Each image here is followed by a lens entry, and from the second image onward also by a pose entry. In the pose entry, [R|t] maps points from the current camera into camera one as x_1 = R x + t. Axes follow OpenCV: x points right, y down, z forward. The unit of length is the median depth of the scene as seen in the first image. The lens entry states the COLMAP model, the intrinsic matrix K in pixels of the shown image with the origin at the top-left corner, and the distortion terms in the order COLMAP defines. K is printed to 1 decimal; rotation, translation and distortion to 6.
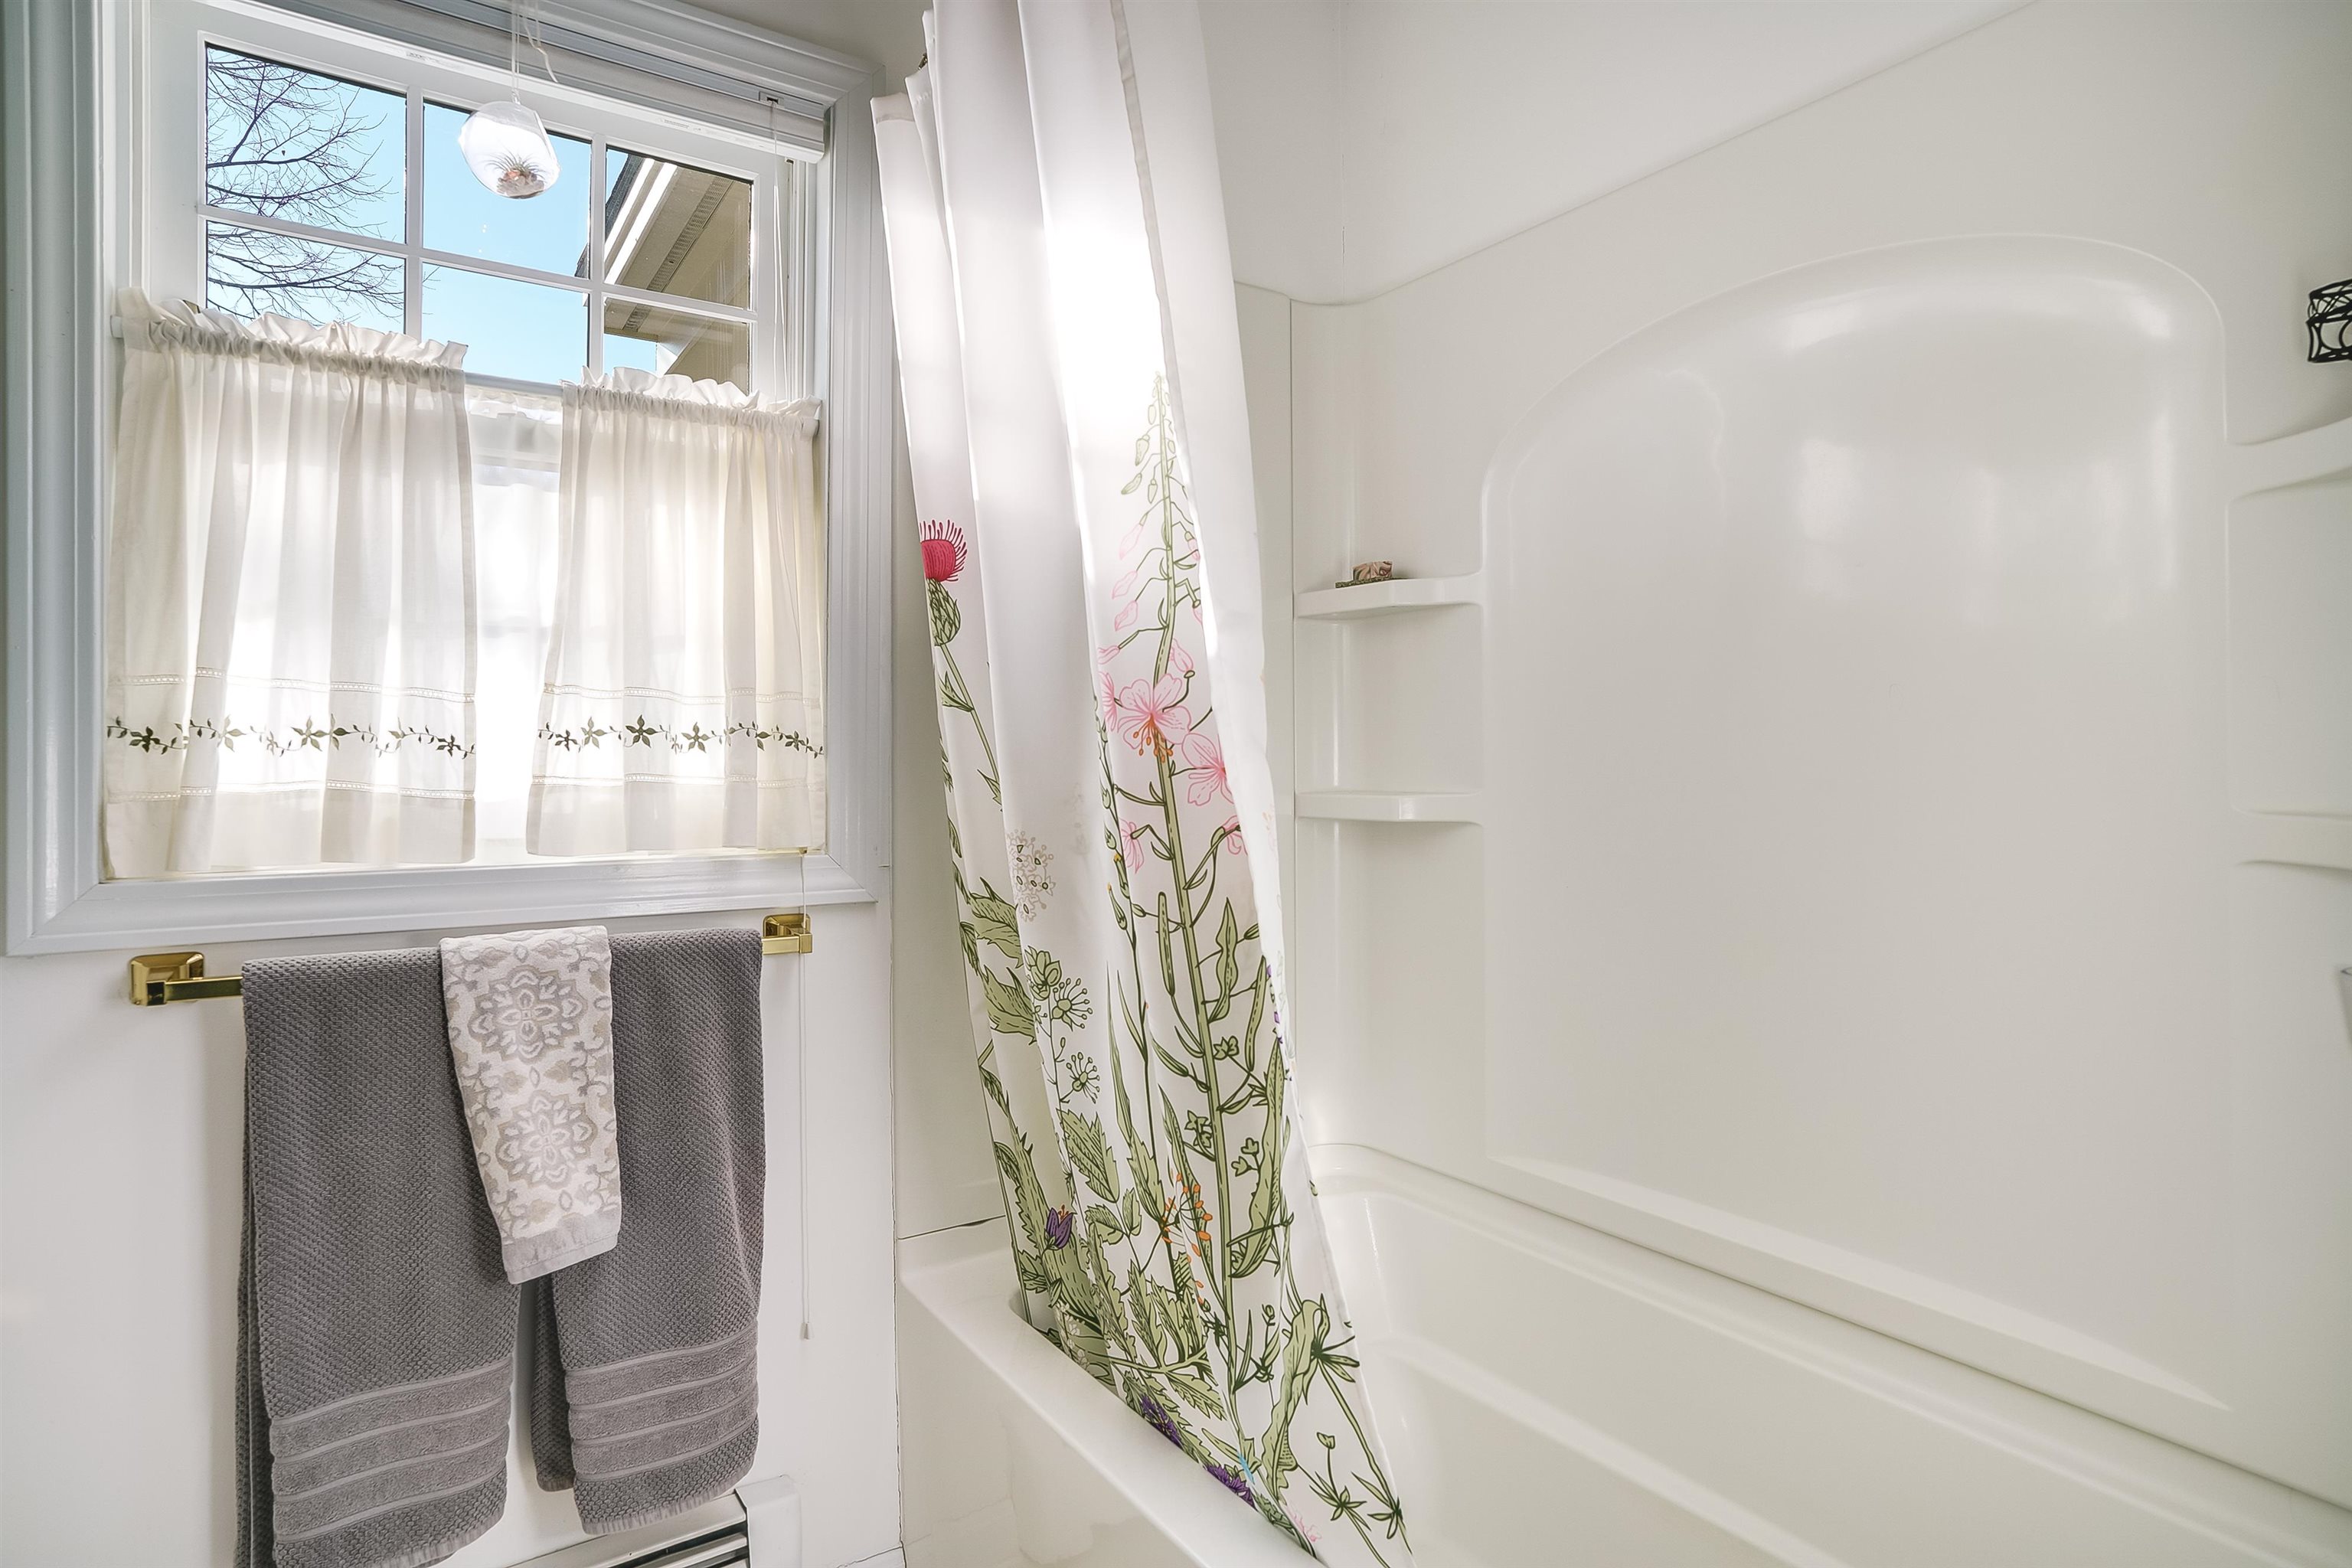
lens RADIAL K [[1205.3, 0, 1180.6], [0, 1205.3, 751.1], [0, 0, 1]] dist [-0.056559, 0.030877]
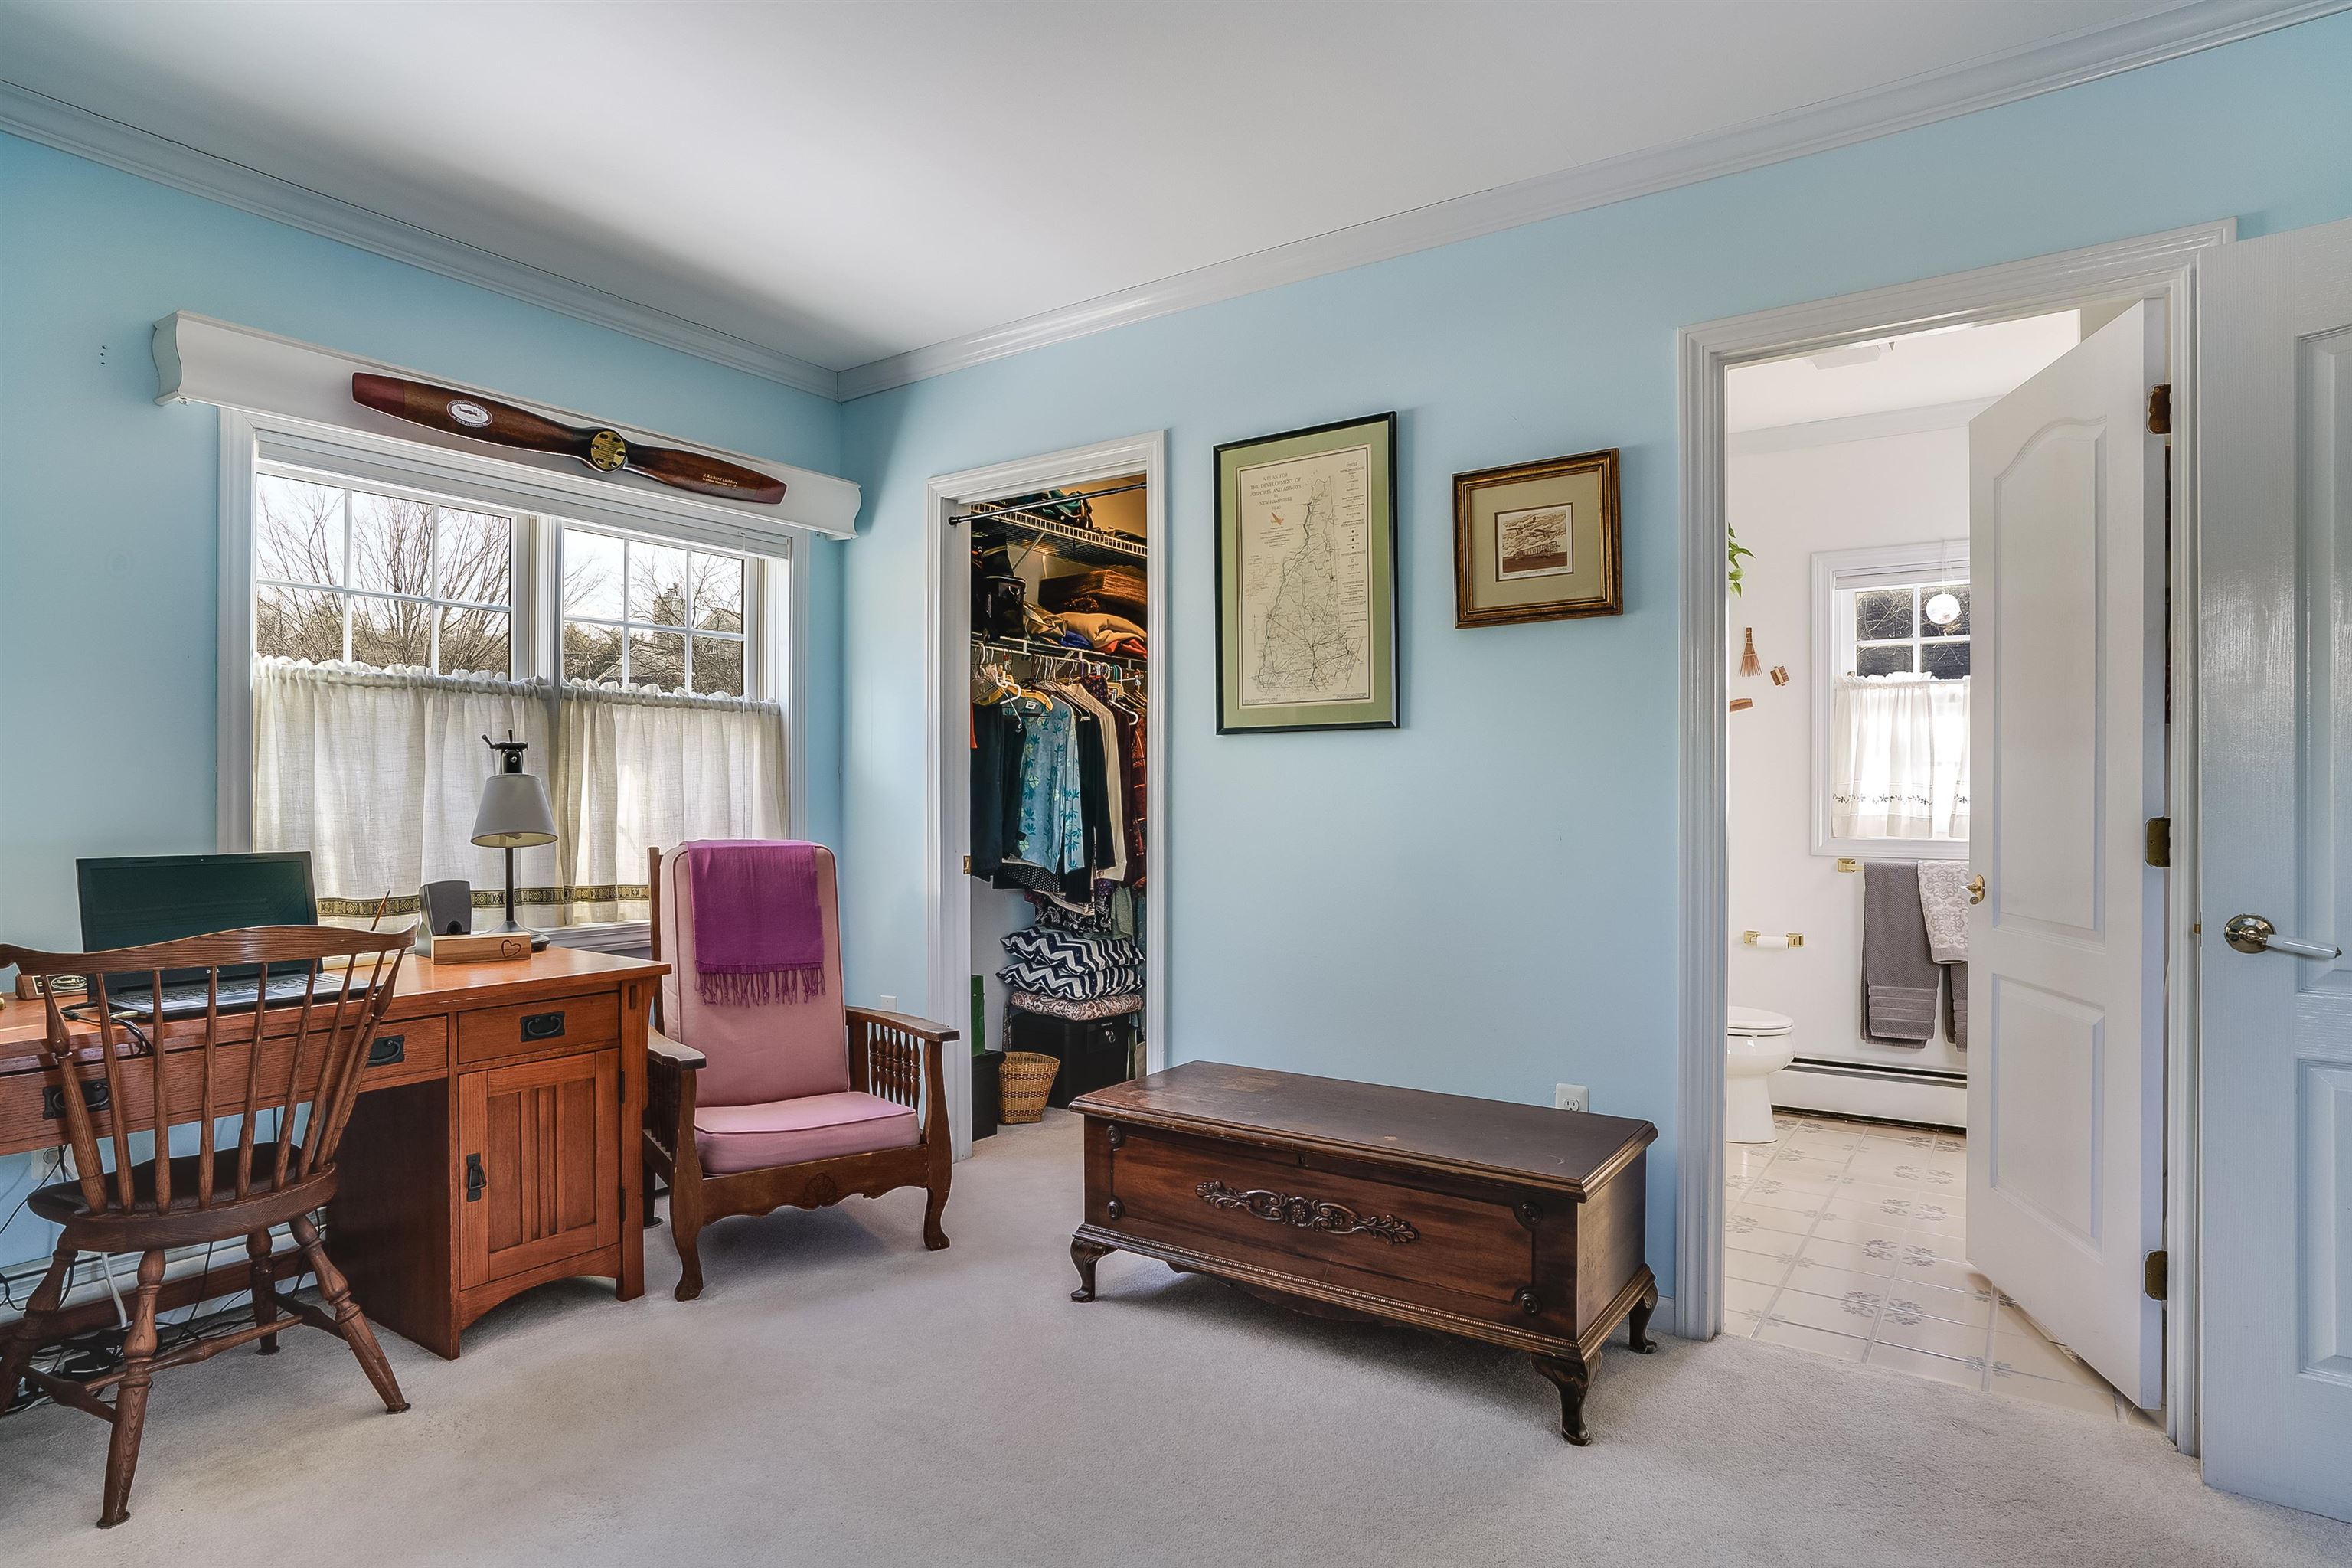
lens RADIAL K [[1285.4, 0, 1133.8], [0, 1285.4, 798.4], [0, 0, 1]] dist [-0.058446, 0.039178]
pose [[0.346834, 0.003474, -0.937920, 1.871160], [-0.004658, 0.999987, 0.001981, -0.010706], [0.937915, 0.003682, 0.346846, -2.216937]]
